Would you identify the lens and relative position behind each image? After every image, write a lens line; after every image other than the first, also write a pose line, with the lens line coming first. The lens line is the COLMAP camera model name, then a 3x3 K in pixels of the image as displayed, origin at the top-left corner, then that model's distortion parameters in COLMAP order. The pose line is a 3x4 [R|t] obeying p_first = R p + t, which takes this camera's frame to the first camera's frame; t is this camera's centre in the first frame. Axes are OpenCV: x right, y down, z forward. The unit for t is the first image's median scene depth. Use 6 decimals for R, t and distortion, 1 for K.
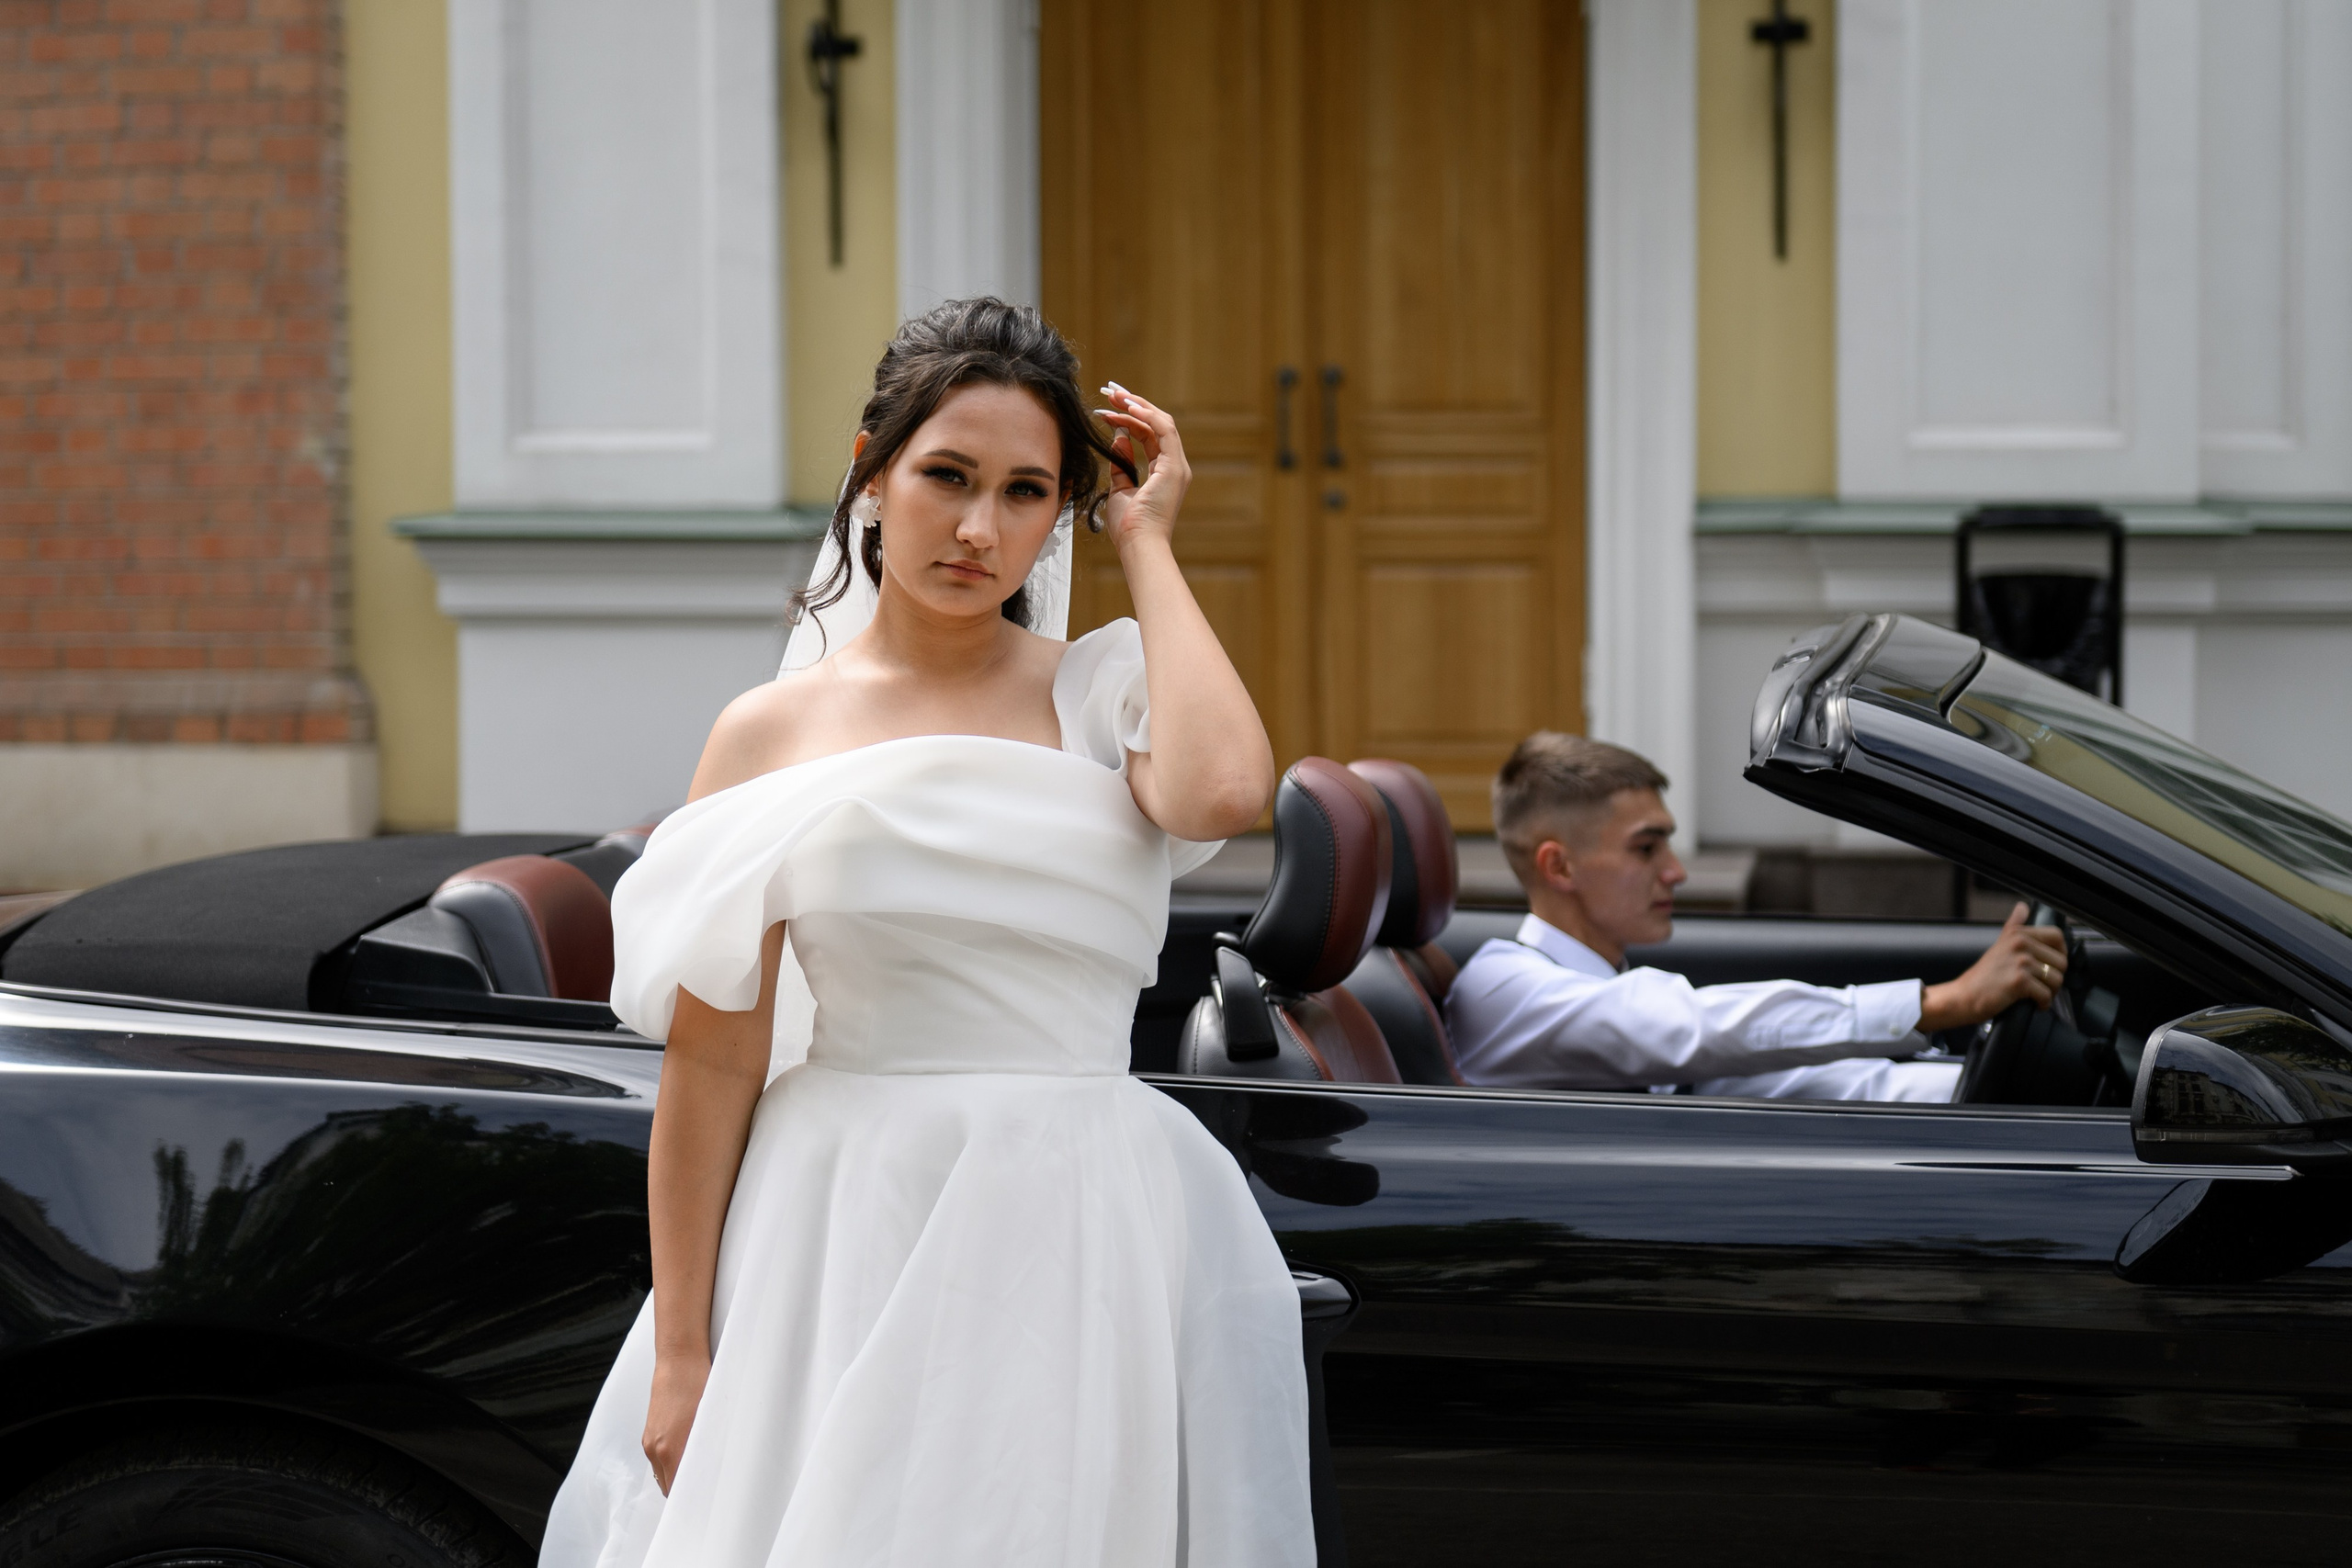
lens RADIAL K [[4654.6, 0, 1181.3], [0, 4654.6, 641.8], [0, 0, 1]] dist [-0.003034, 0.000000]
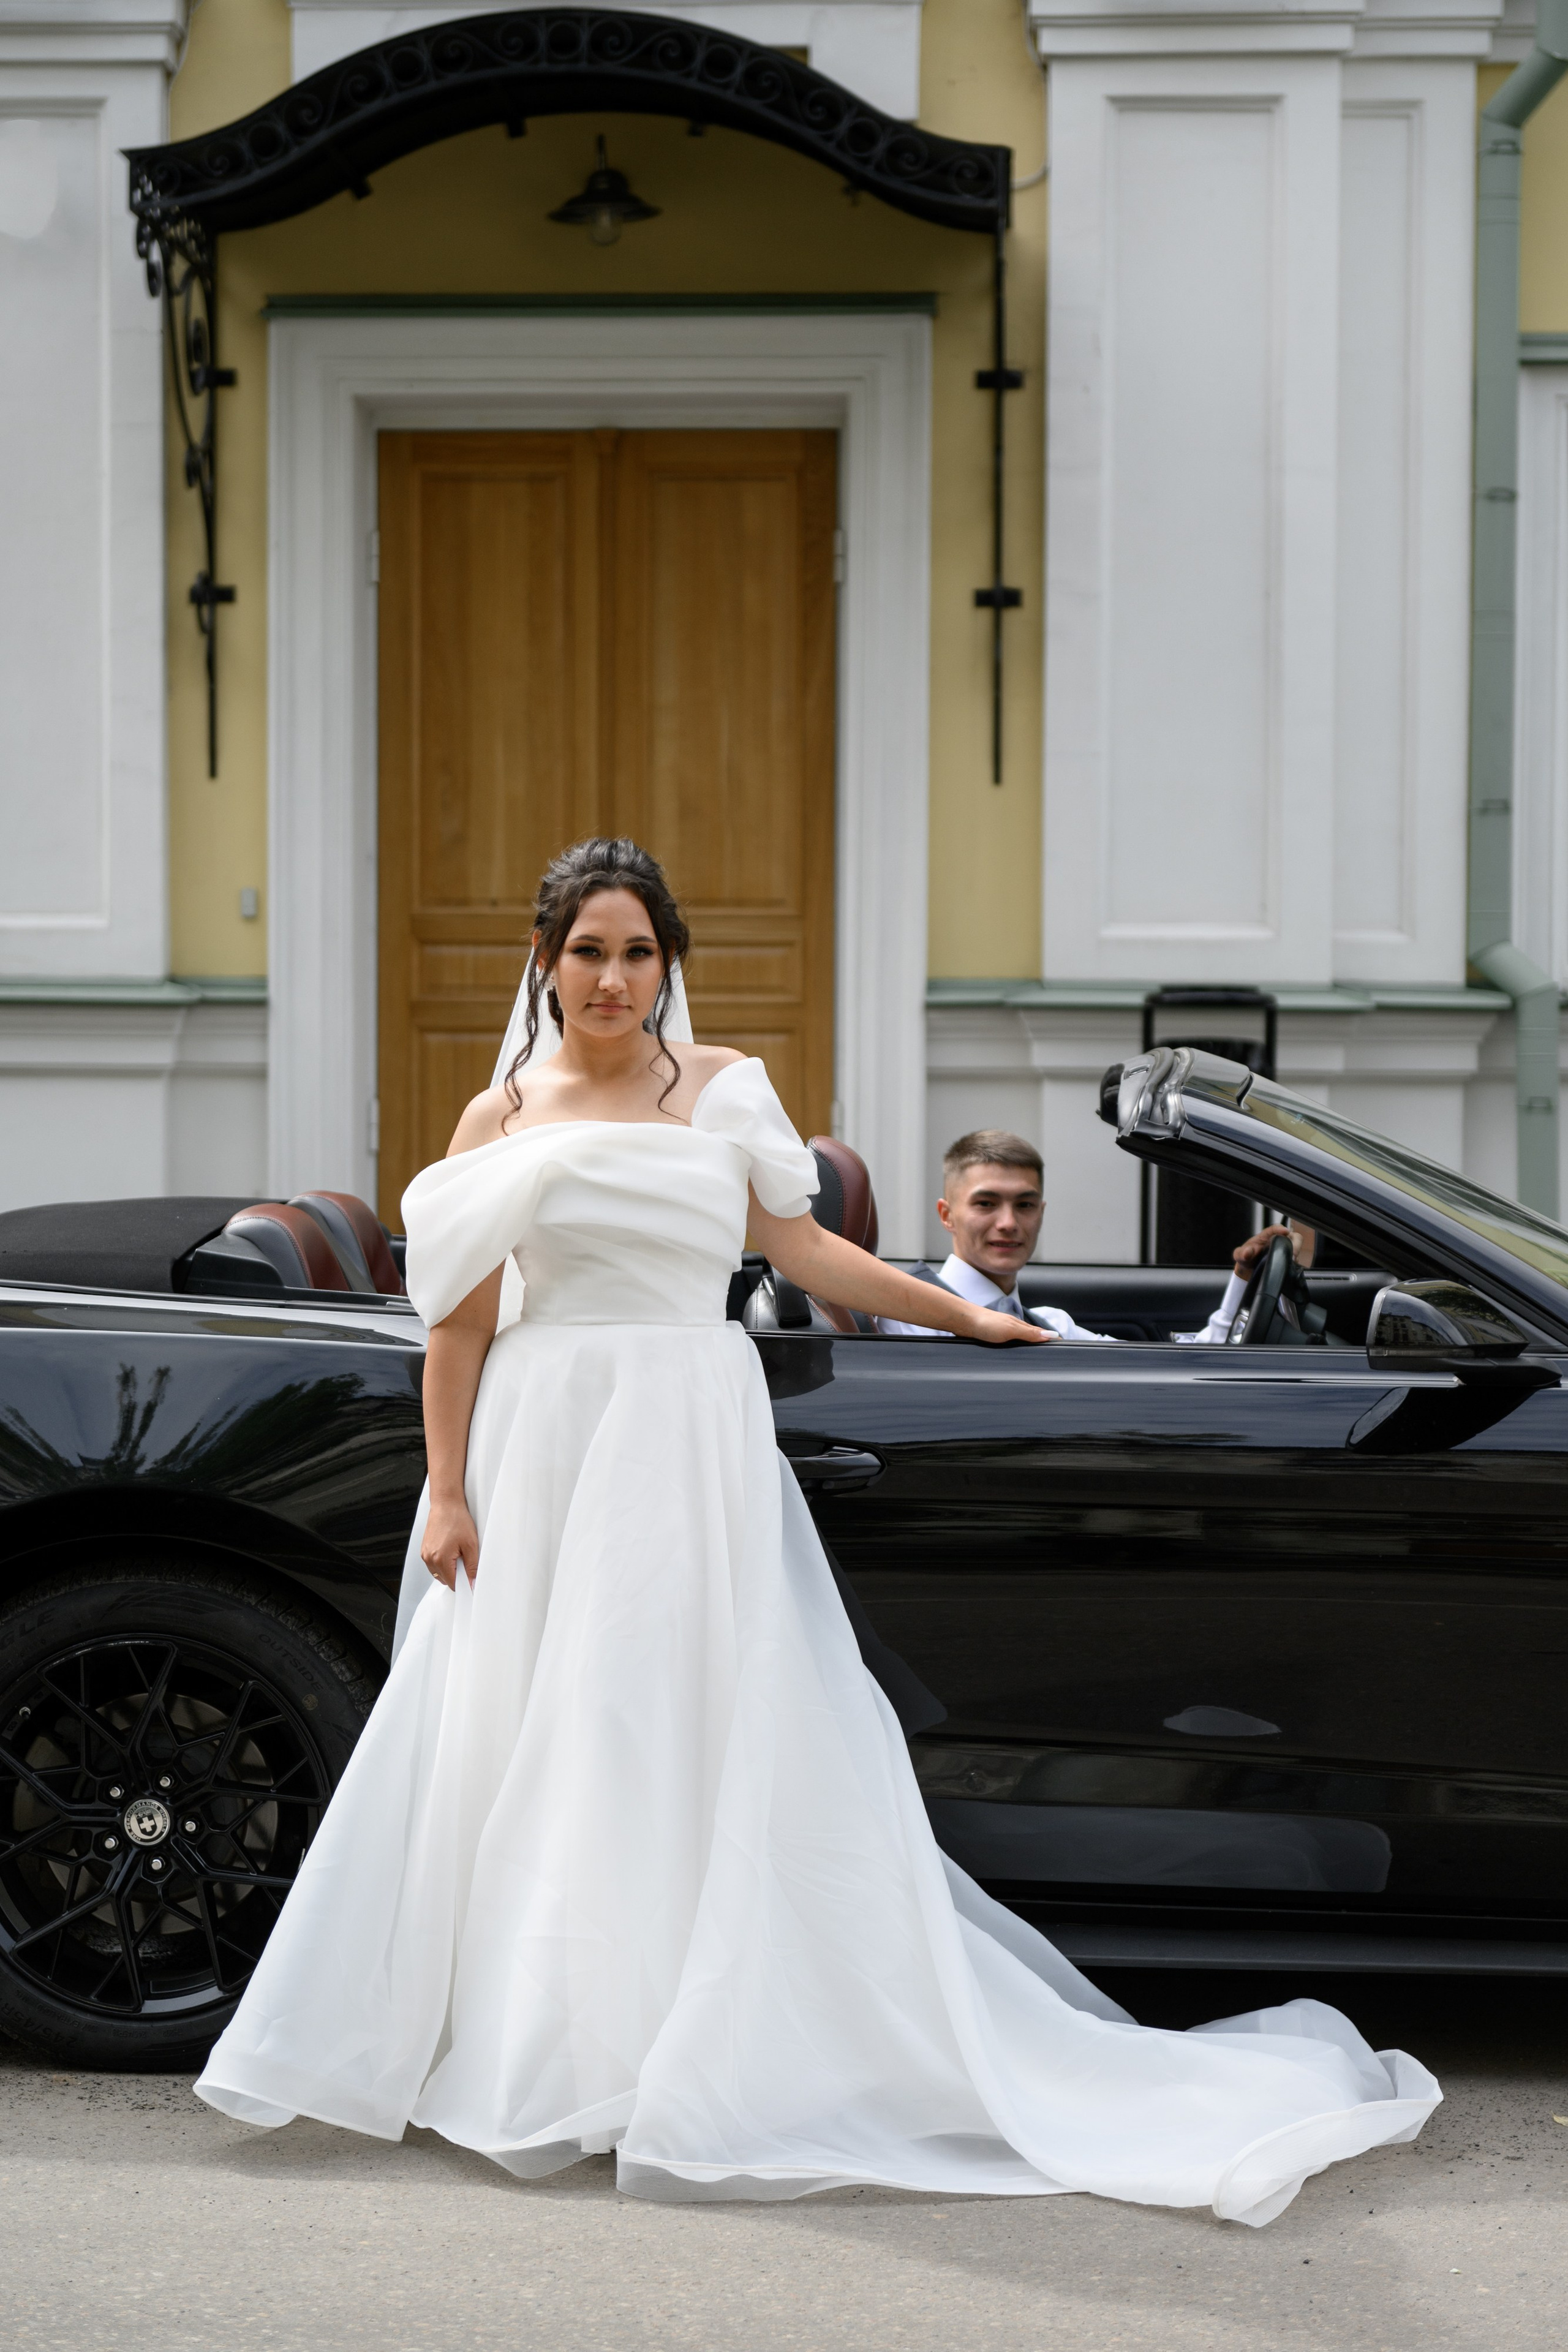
lens RADIAL K [[4611.7, 0, 780.9], [0, 4611.7, 1173.3], [0, 0, 1]] dist [0.032093, 0.000000]
pose [[0.993936, 0.005459, 0.109824, -0.060805], [-0.006468, 0.999940, 0.008834, 0.009732], [-0.109769, -0.009491, 0.993912, -0.201365]]
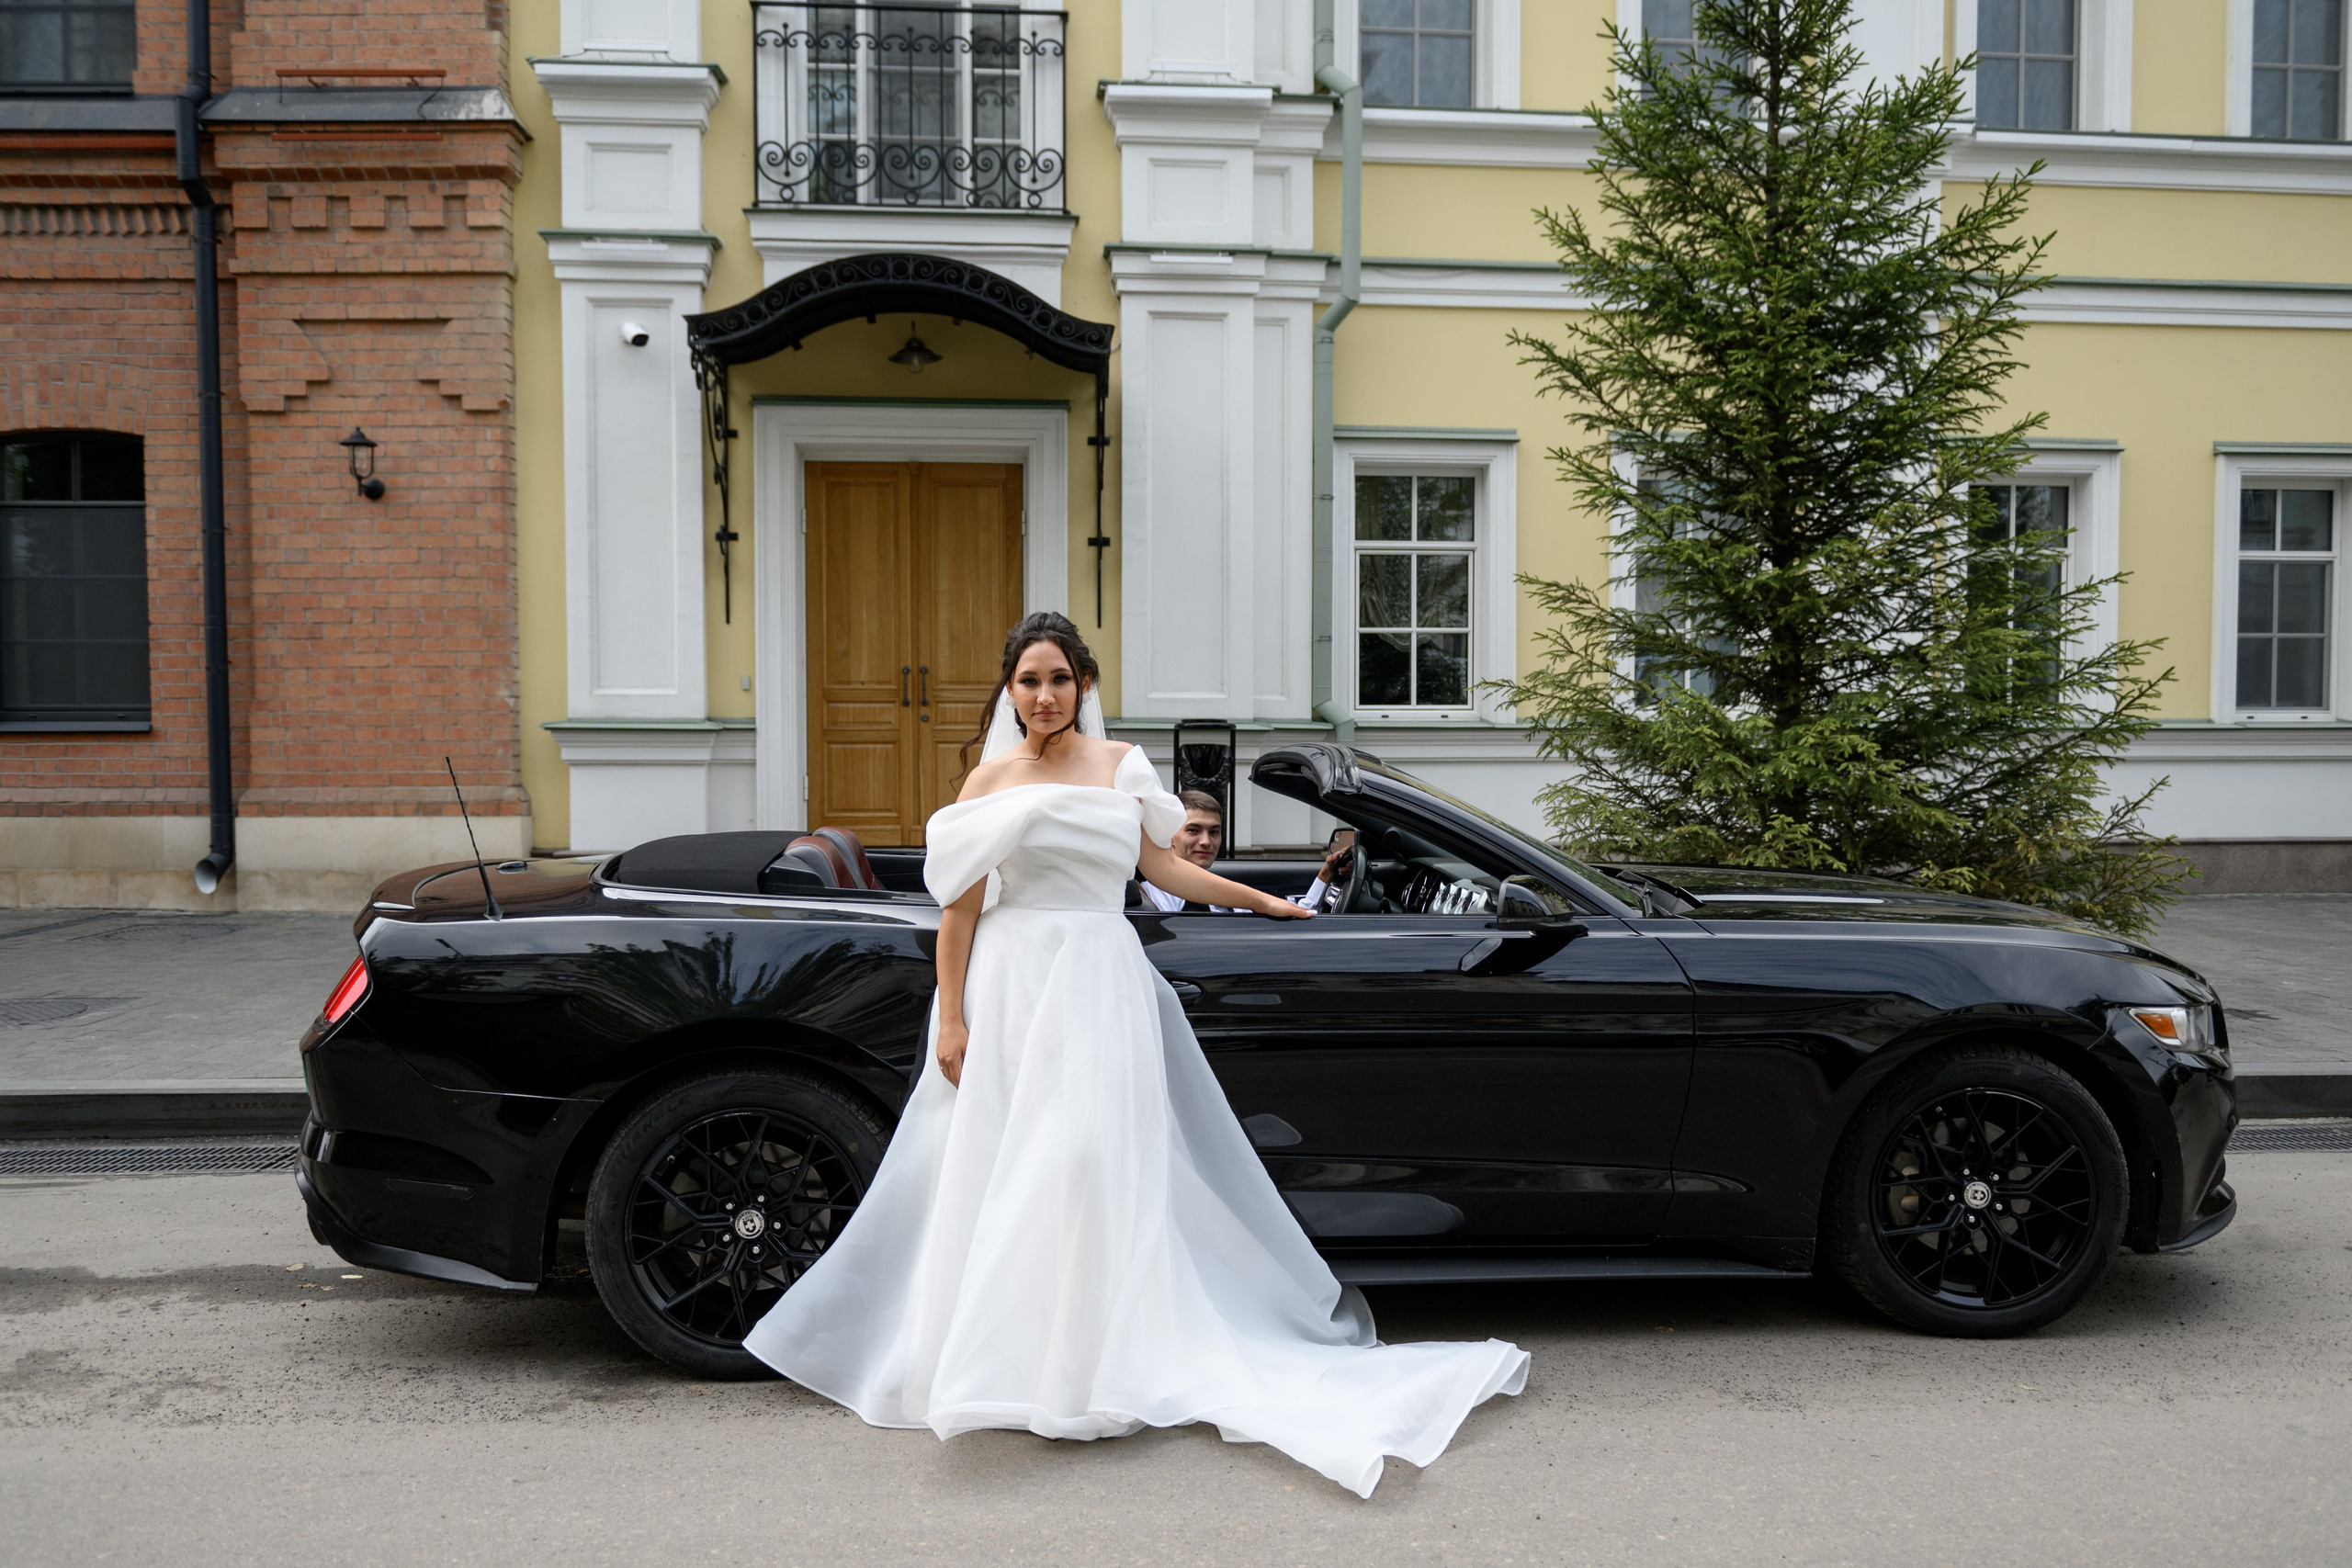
lens RADIAL K [[1773.0, 0, 1186.1], [0, 1773.0, 800.0], [0, 0, 1]] dist [-0.006988, 0.001457]
pose [[0.967342, -0.004180, 0.253441, -0.080381], [0.002475, 0.999972, 0.007046, 0.009018], [-0.253464, -0.006189, 0.967325, 0.010664]]
